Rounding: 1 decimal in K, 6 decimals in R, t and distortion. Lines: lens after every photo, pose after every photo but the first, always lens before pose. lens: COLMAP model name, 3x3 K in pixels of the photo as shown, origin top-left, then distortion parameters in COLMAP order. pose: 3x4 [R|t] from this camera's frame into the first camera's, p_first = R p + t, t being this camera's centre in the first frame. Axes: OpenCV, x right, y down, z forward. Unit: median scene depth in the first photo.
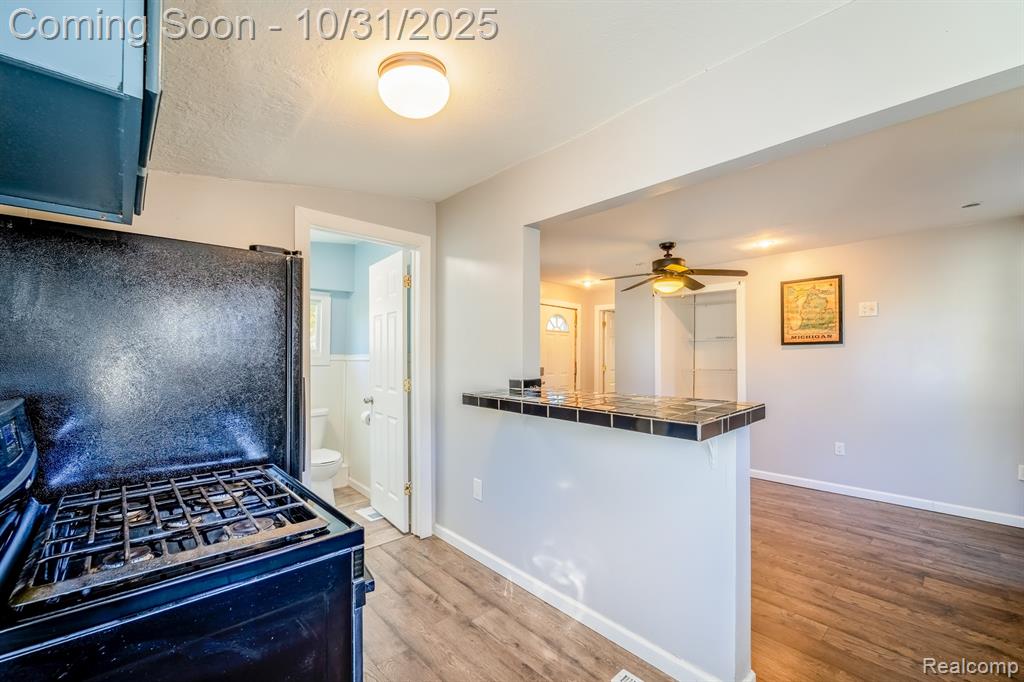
lens RADIAL K [[430.0, 0, 515.9], [0, 430.0, 352.3], [0, 0, 1]] dist [-0.000951, -0.000344]
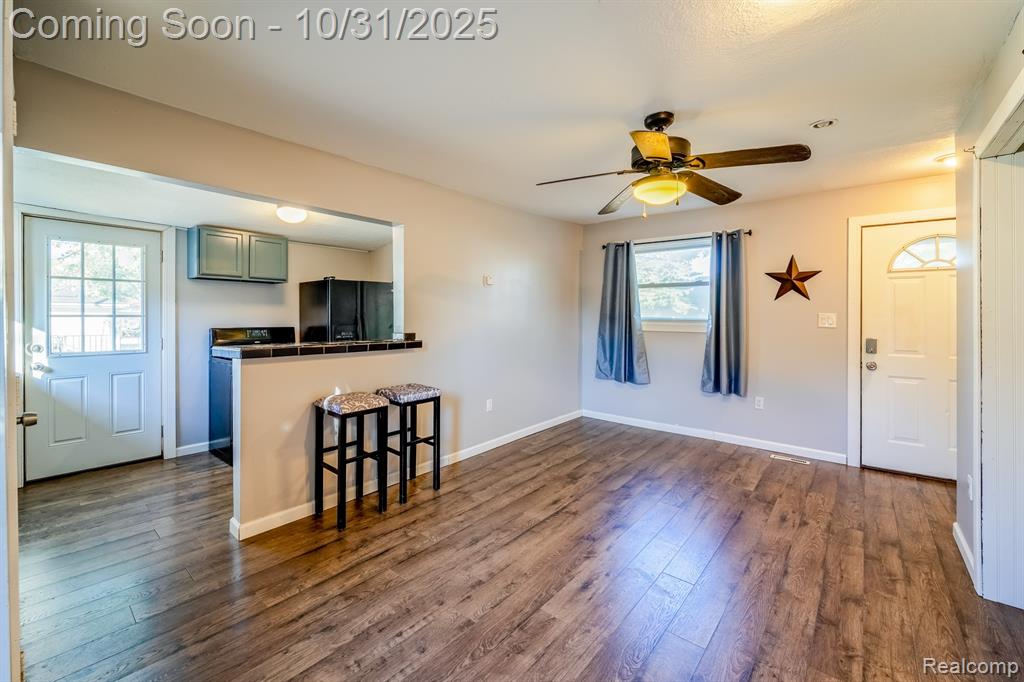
lens RADIAL K [[406.3, 0, 493.9], [0, 406.3, 318.0], [0, 0, 1]] dist [0.000621, -0.000138]
pose [[0.101179, -0.000804, -0.994868, 0.853887], [0.004672, 0.999989, -0.000333, 0.009899], [0.994857, -0.004614, 0.101182, 0.723252]]
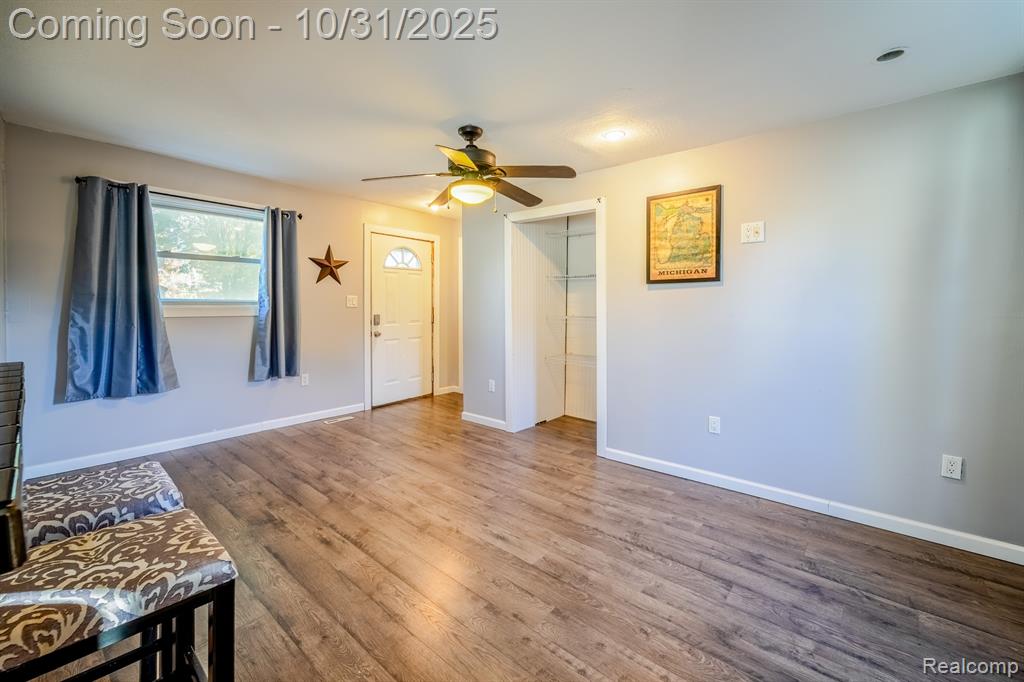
lens RADIAL K [[423.8, 0, 506.4], [0, 423.8, 312.4], [0, 0, 1]] dist [-0.000713, -0.000541]
pose [[0.995518, -0.002570, 0.094534, 0.332238], [-0.000586, 0.999444, 0.033344, 0.008766], [-0.094567, -0.033250, 0.994963, 0.320107]]
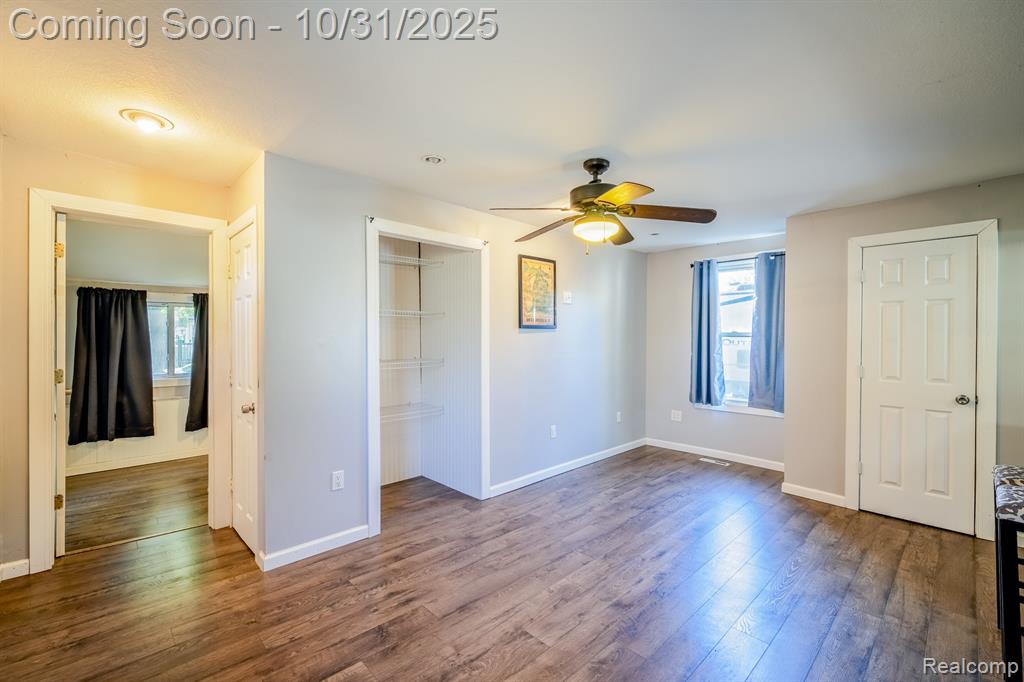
lens RADIAL K [[463.9, 0, 481.9], [0, 463.9, 338.3], [0, 0, 1]] dist [-0.001452, -0.001018]
pose [[-0.006029, -0.002178, 0.999979, -0.333647], [-0.012094, 0.999925, 0.002105, 0.002944], [-0.999909, -0.012081, -0.006055, 1.166328]]
